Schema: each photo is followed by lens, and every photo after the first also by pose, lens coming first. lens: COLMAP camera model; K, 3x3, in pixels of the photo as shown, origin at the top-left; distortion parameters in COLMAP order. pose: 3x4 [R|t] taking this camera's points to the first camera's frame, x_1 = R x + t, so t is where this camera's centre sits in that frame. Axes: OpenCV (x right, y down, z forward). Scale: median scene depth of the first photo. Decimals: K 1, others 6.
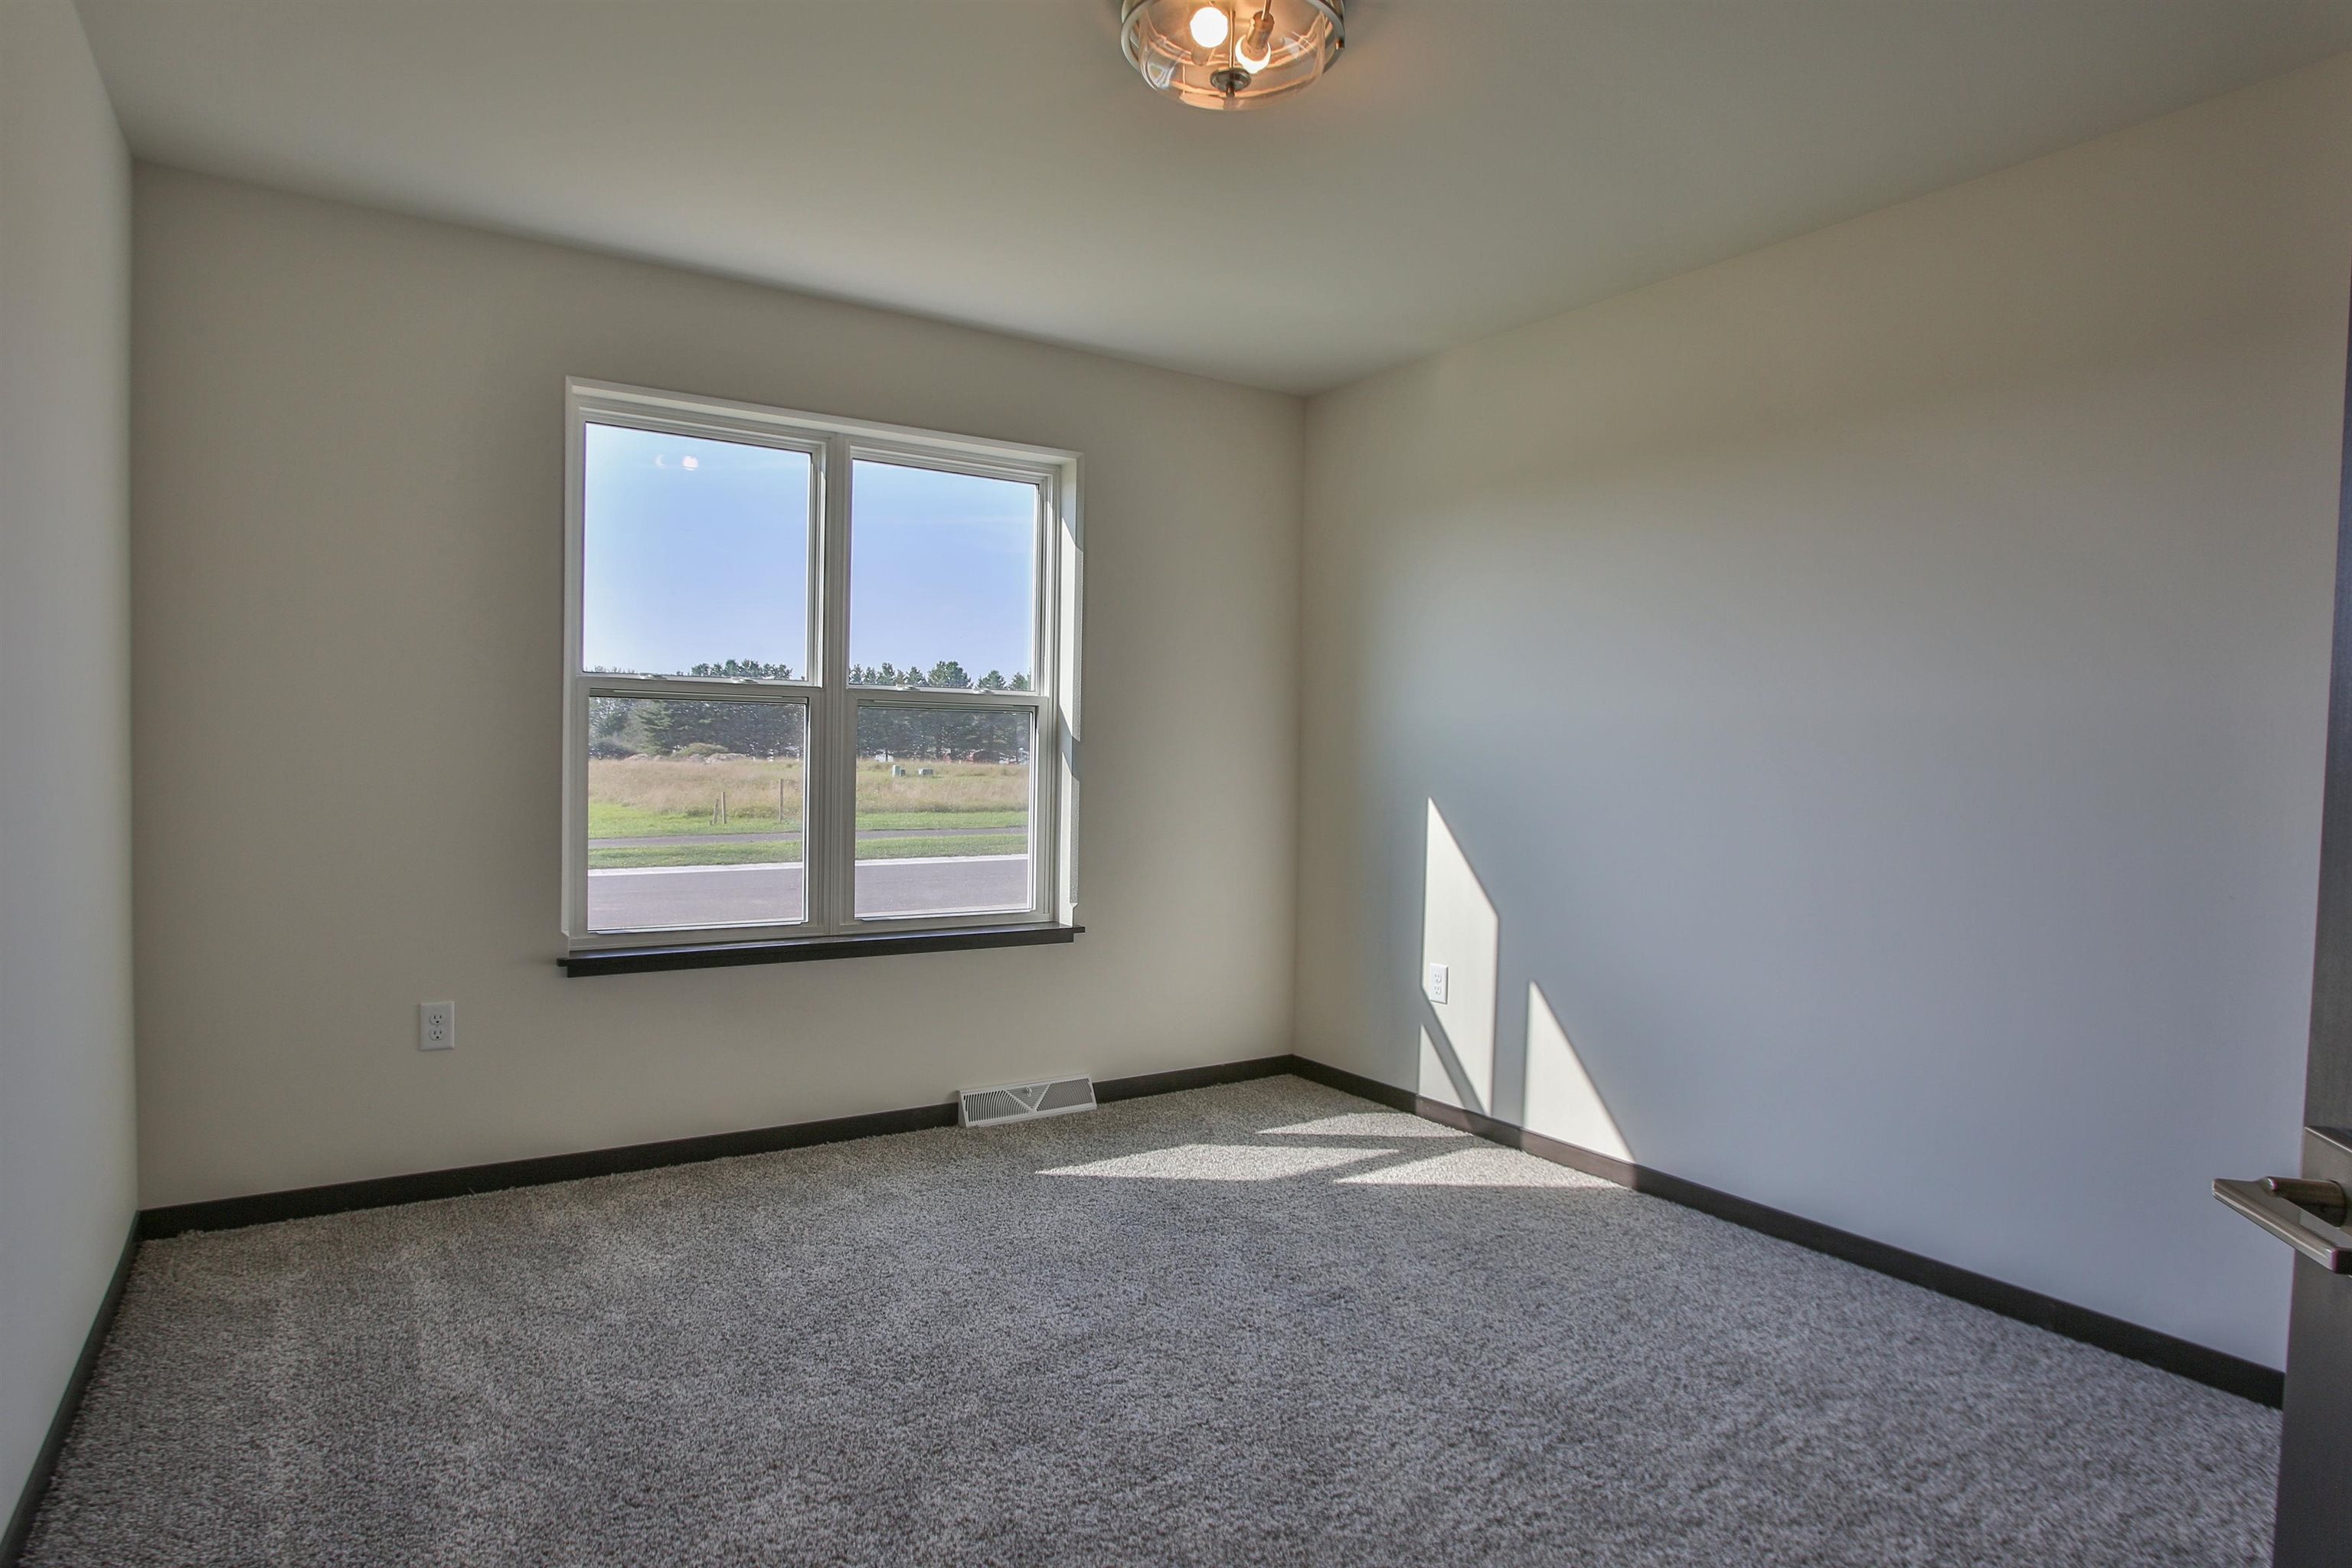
lens RADIAL K [[1230.6, 0, 1156.0], [0, 1230.6, 809.5], [0, 0, 1]] dist [-0.039284, 0.015406]
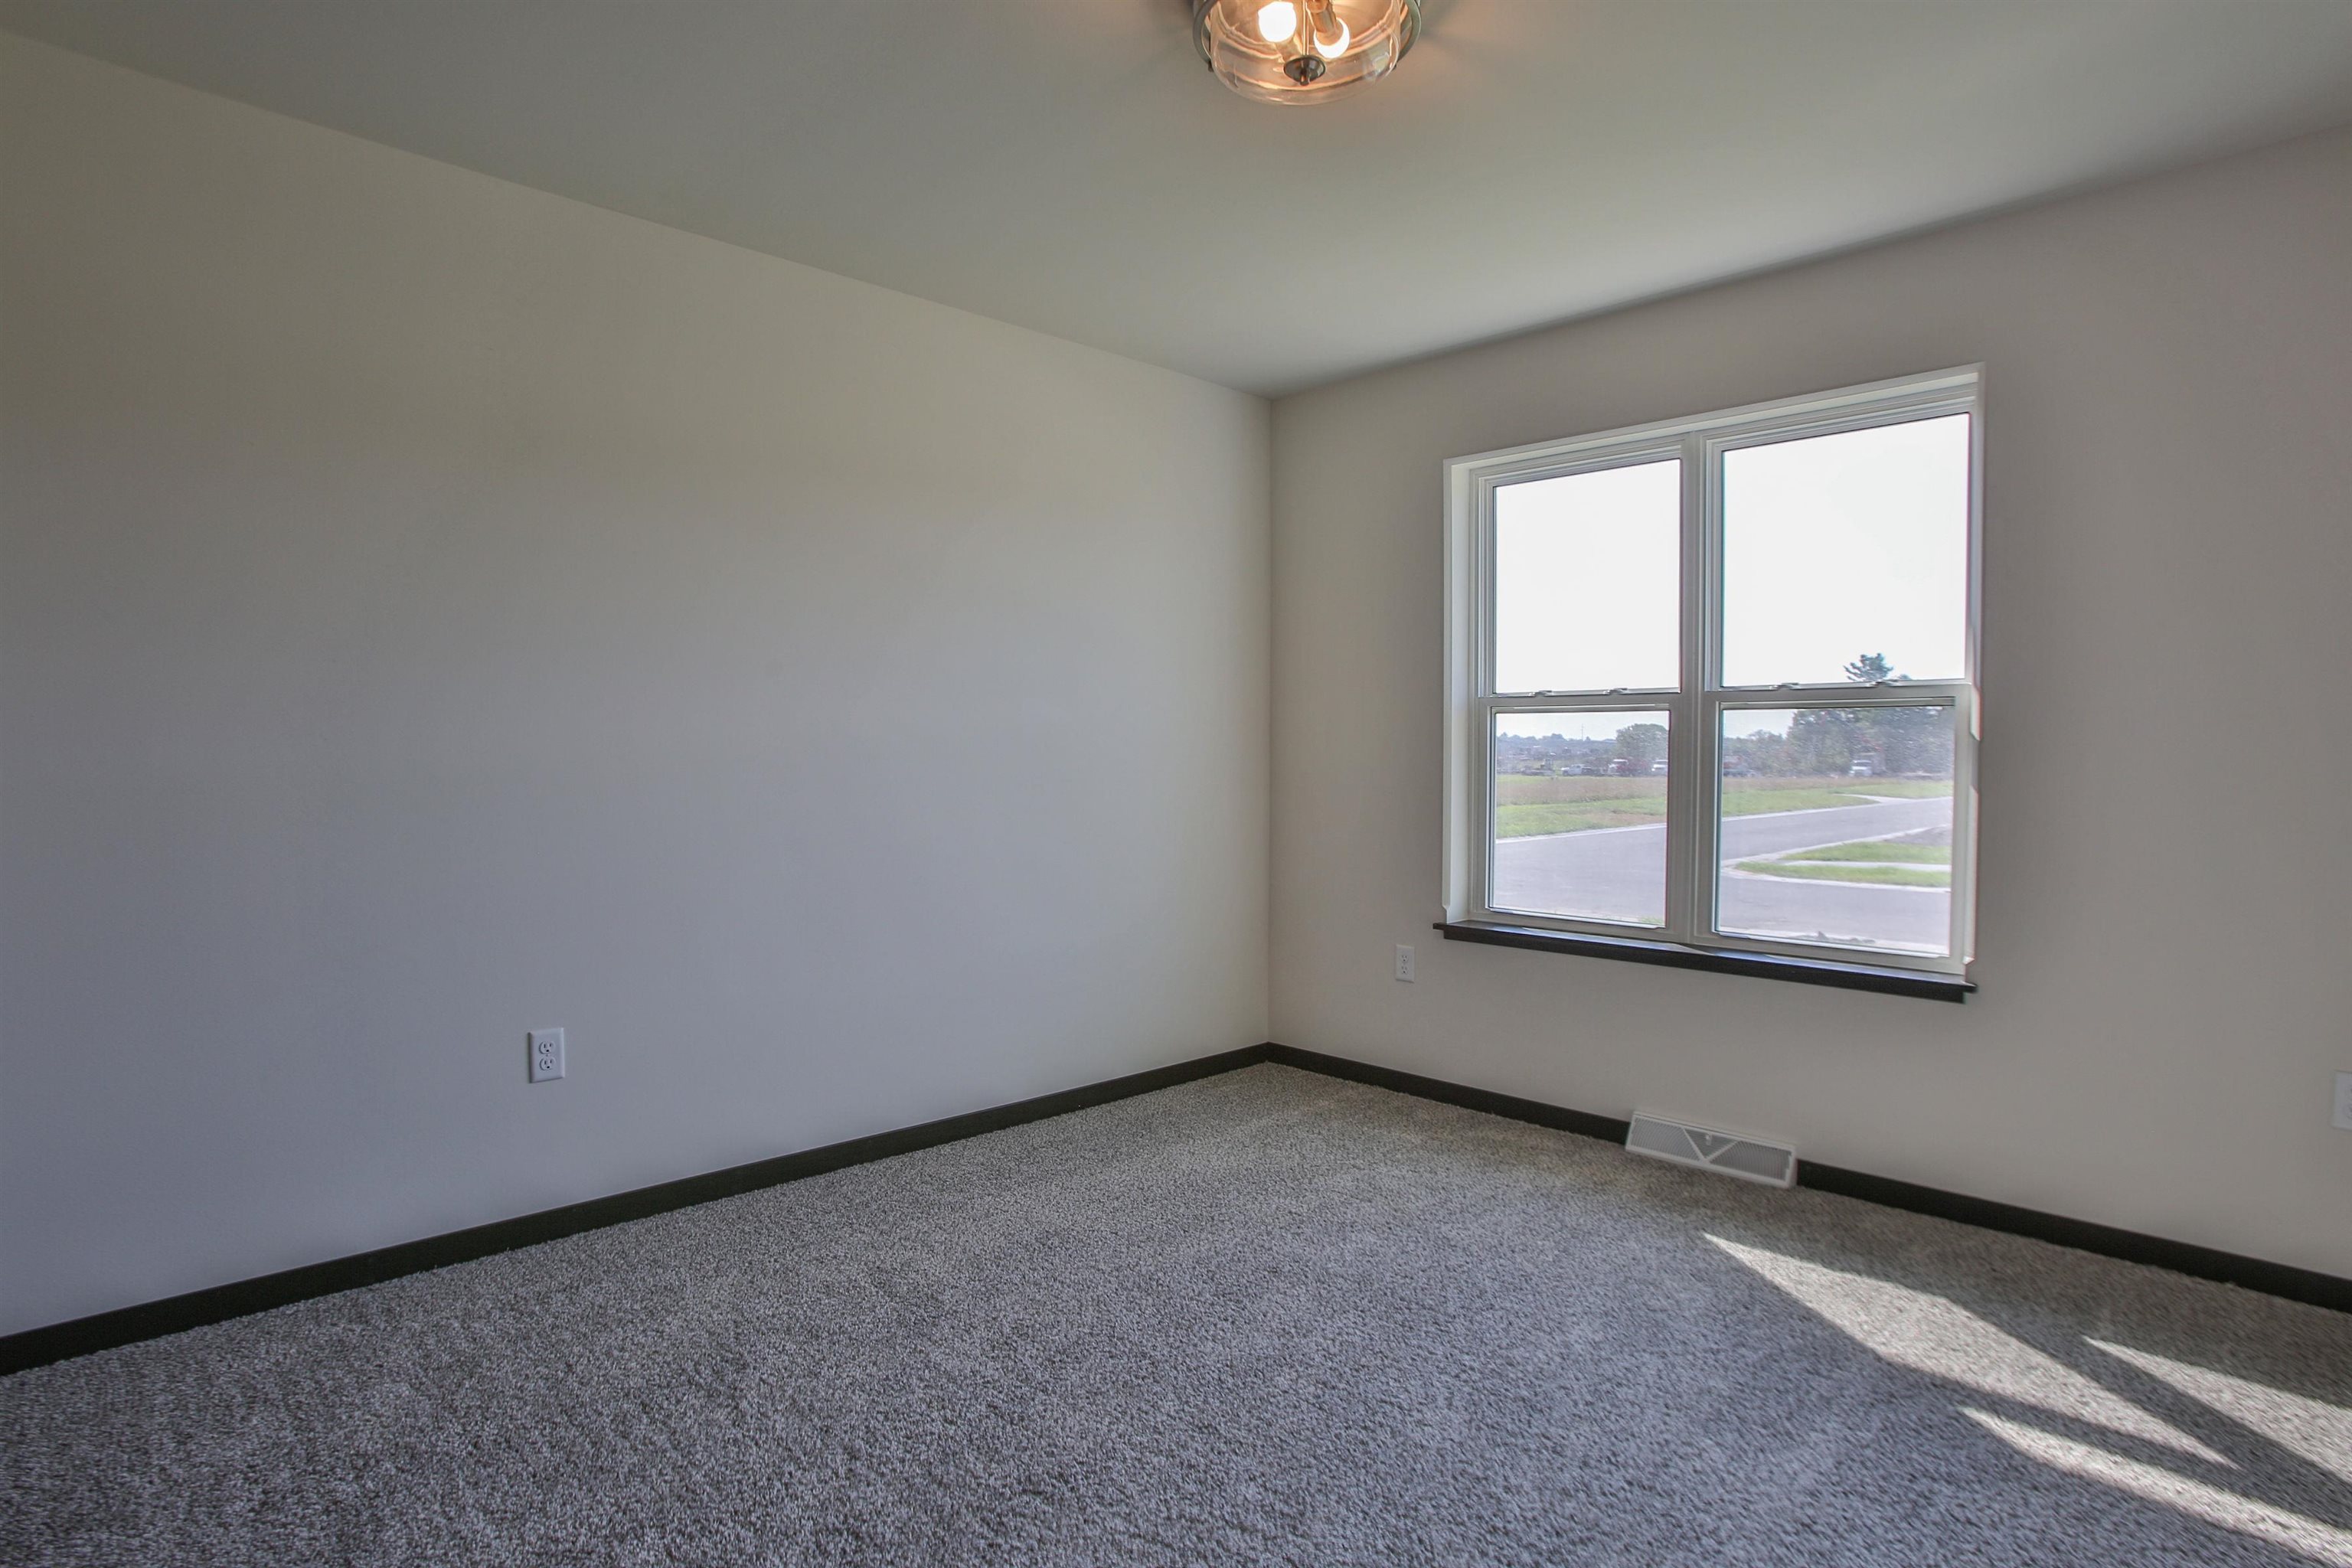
lens RADIAL K [[1230.6, 0, 1175.4], [0, 1230.6, 769.8], [0, 0, 1]] dist [-0.039284, 0.015406]
pose [[0.176613, -0.017680, -0.984122, 0.649780], [-0.037467, 0.998993, -0.024671, 0.003550], [0.983567, 0.041230, 0.175773, 0.441397]]
